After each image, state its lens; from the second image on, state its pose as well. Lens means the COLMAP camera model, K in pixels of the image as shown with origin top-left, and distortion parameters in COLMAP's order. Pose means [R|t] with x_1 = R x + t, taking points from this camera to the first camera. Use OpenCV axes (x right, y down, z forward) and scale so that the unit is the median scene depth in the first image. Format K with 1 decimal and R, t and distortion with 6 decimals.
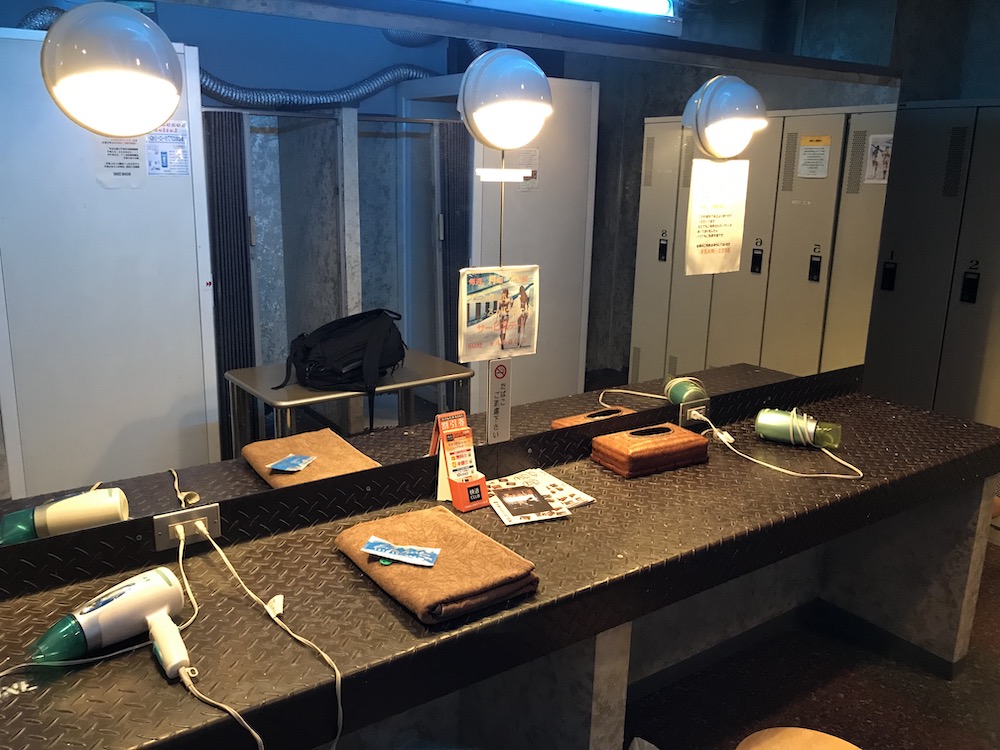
lens RADIAL K [[828.3, 0, 499.0], [0, 828.3, 376.5], [0, 0, 1]] dist [0.019944, -0.030926]
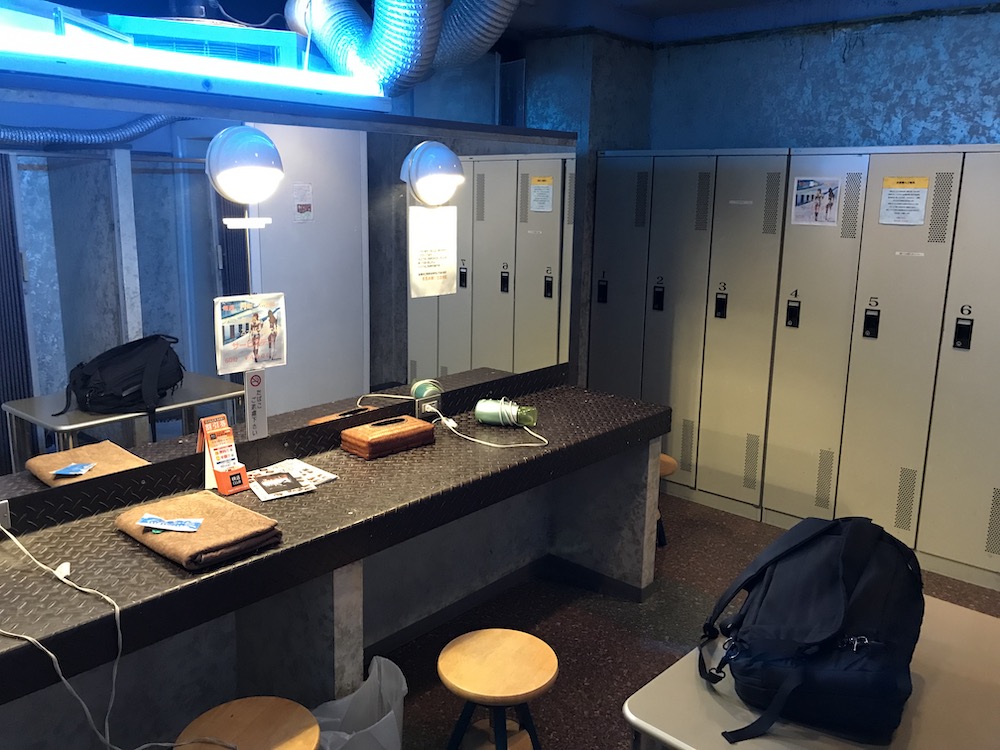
lens RADIAL K [[828.3, 0, 504.7], [0, 828.3, 363.9], [0, 0, 1]] dist [0.019944, -0.030926]
pose [[0.971257, -0.052641, 0.232141, 0.067284], [0.061991, 0.997526, -0.033164, 0.029612], [-0.229821, 0.046601, 0.972117, -0.251818]]
